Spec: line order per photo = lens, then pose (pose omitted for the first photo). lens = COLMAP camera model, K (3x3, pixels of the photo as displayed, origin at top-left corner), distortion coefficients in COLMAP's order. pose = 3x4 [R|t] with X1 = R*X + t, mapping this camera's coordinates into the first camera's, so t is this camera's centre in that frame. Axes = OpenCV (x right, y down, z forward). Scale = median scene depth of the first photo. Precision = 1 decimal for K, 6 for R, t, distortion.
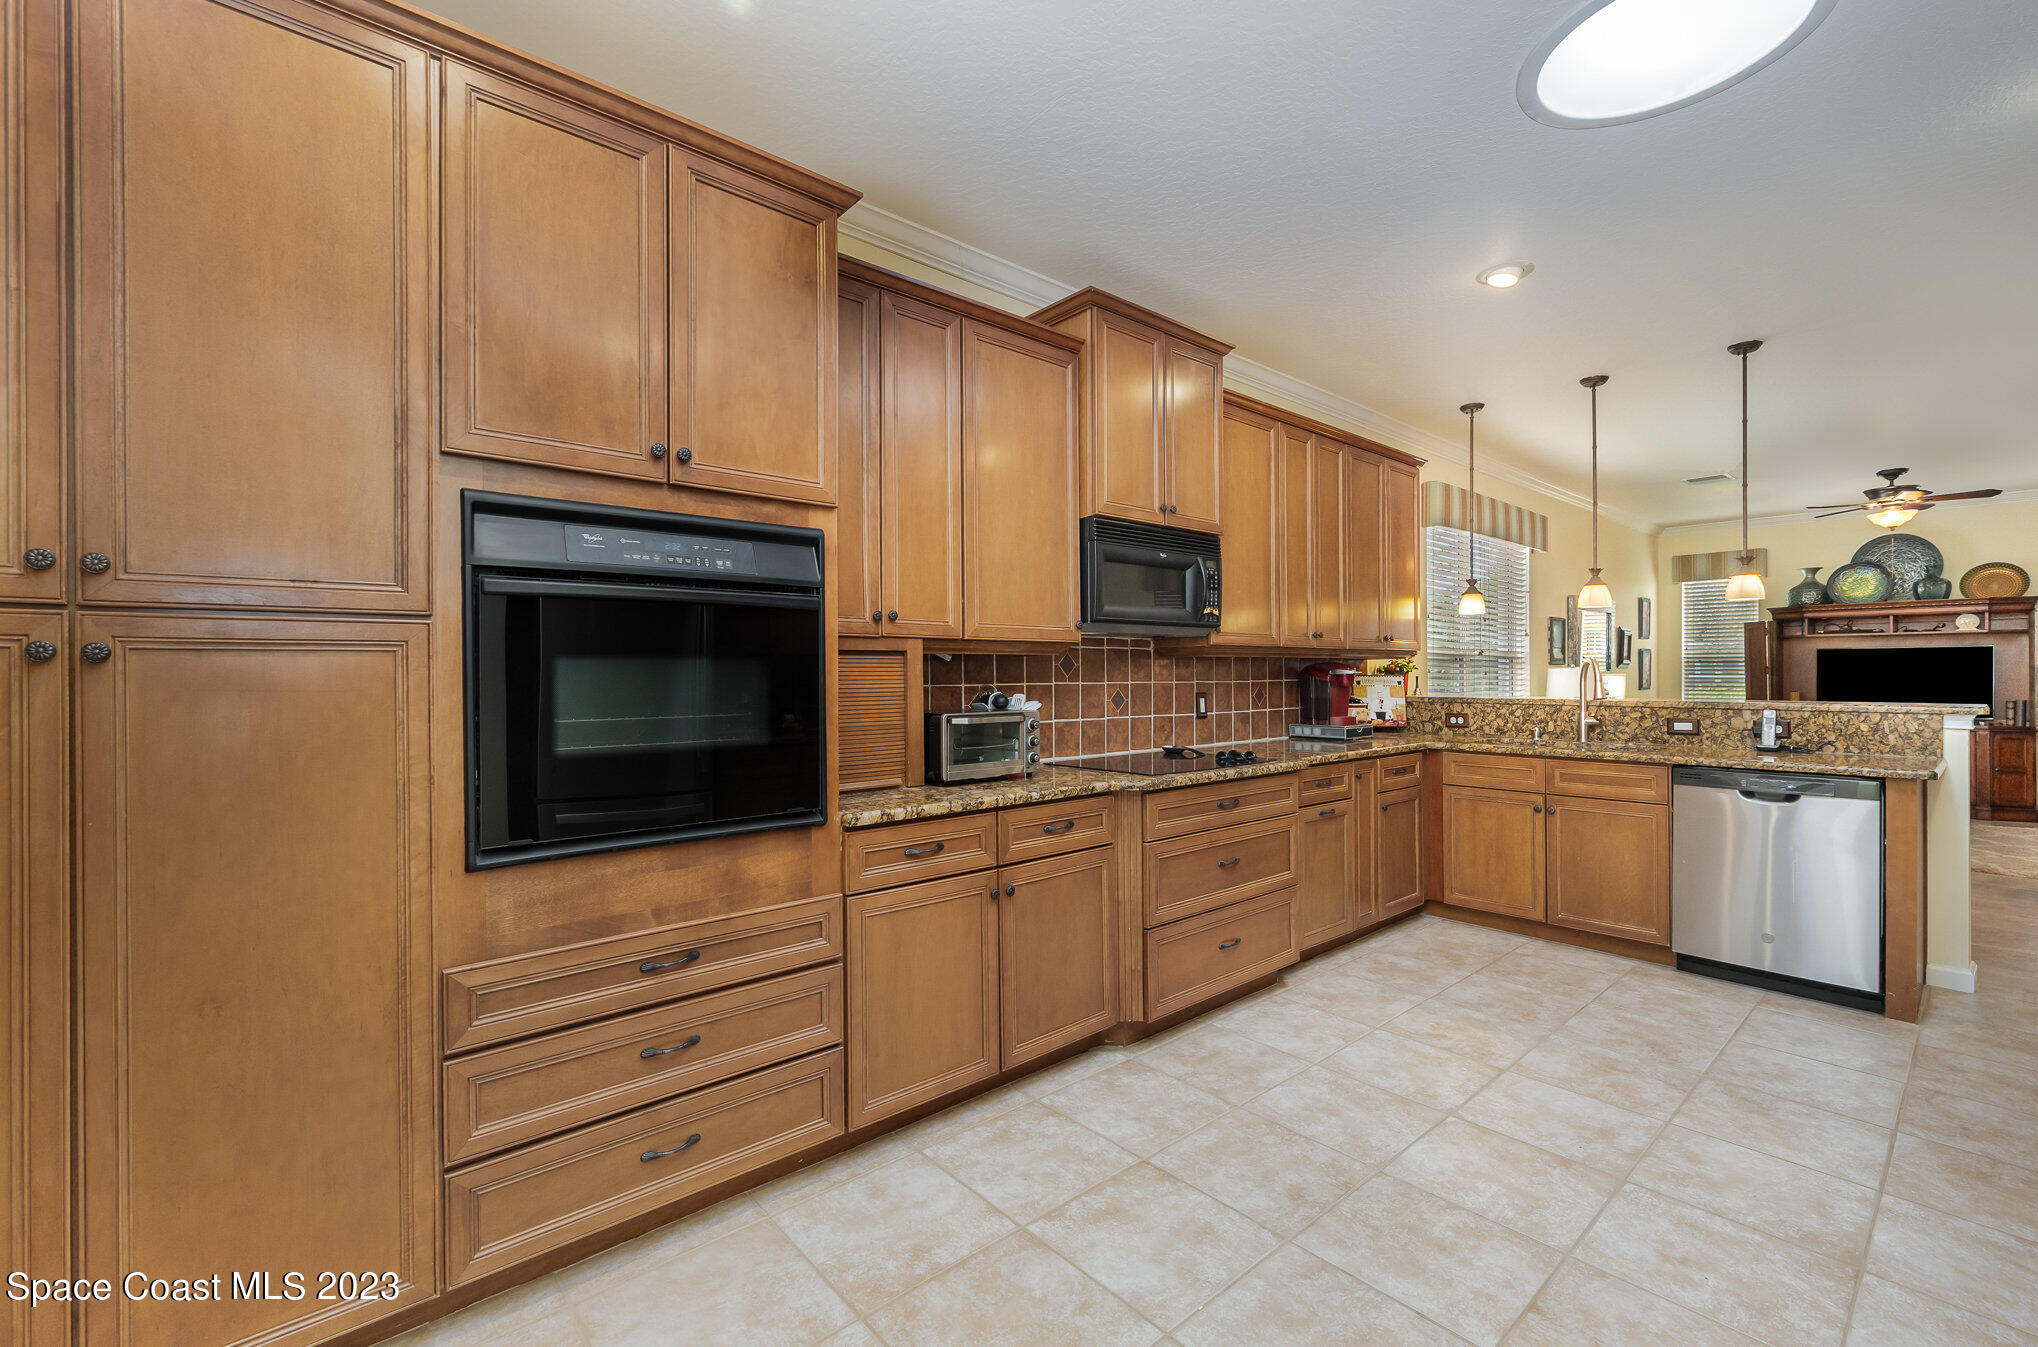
lens RADIAL K [[860.2, 0, 1015.3], [0, 860.2, 666.6], [0, 0, 1]] dist [0.002008, 0.001439]
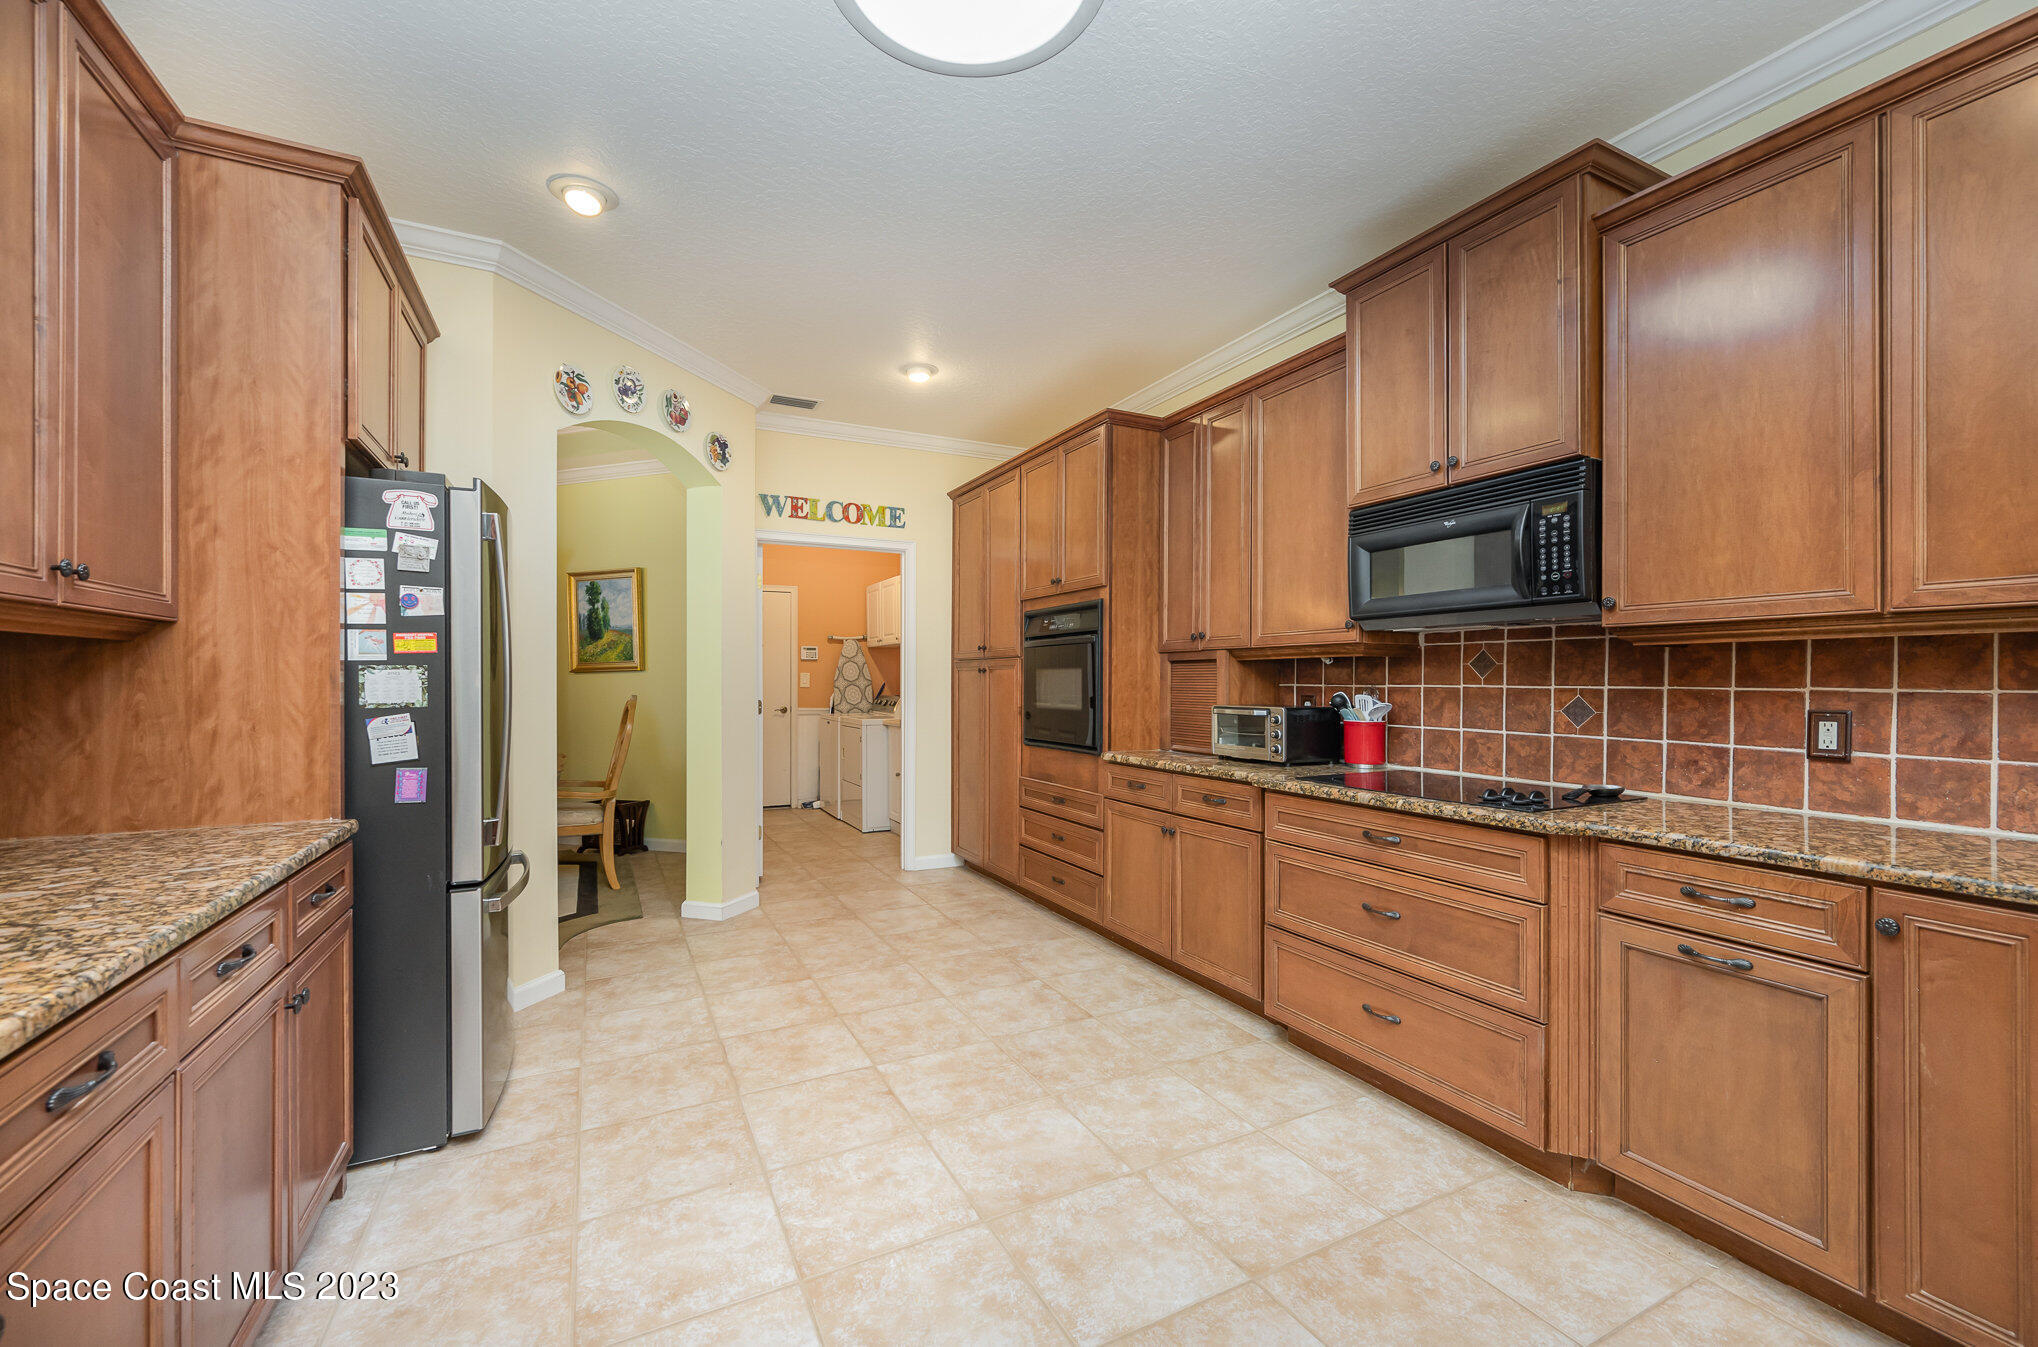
lens RADIAL K [[821.1, 0, 1010.7], [0, 821.1, 679.3], [0, 0, 1]] dist [0.000116, -0.000518]
pose [[-0.246814, -0.000283, -0.969063, 0.914489], [0.007928, 0.999966, -0.002312, 0.010803], [0.969031, -0.008253, -0.246803, 0.736035]]
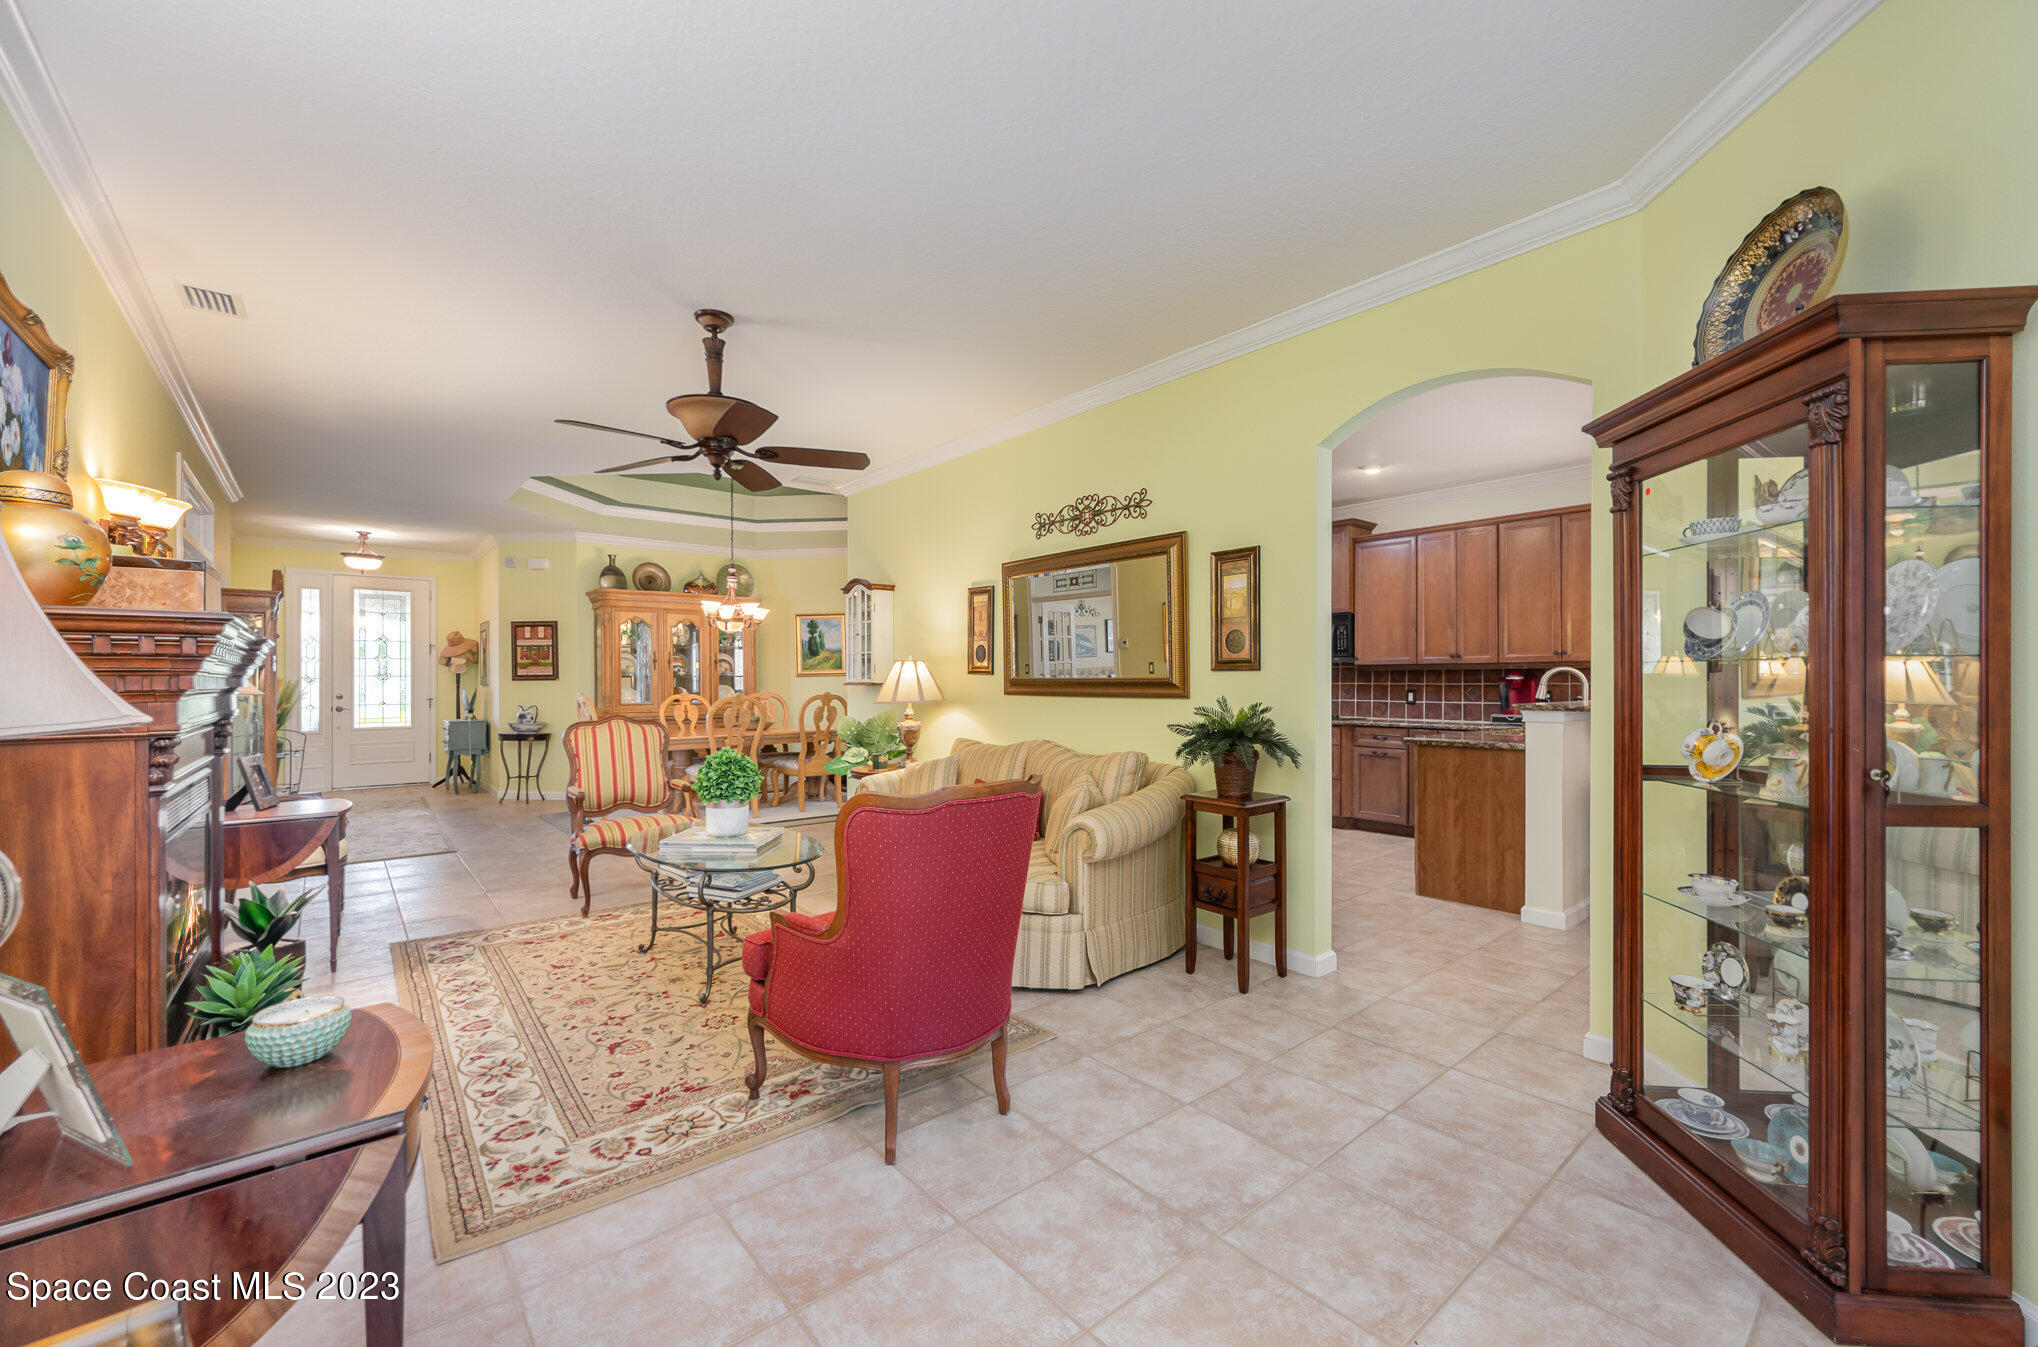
lens RADIAL K [[821.1, 0, 1016.1], [0, 821.1, 677.2], [0, 0, 1]] dist [0.000116, -0.000518]
pose [[-0.044514, -0.002647, -0.999005, 2.203776], [0.008673, 0.999958, -0.003036, 0.004641], [0.998971, -0.008799, -0.044489, 0.291743]]
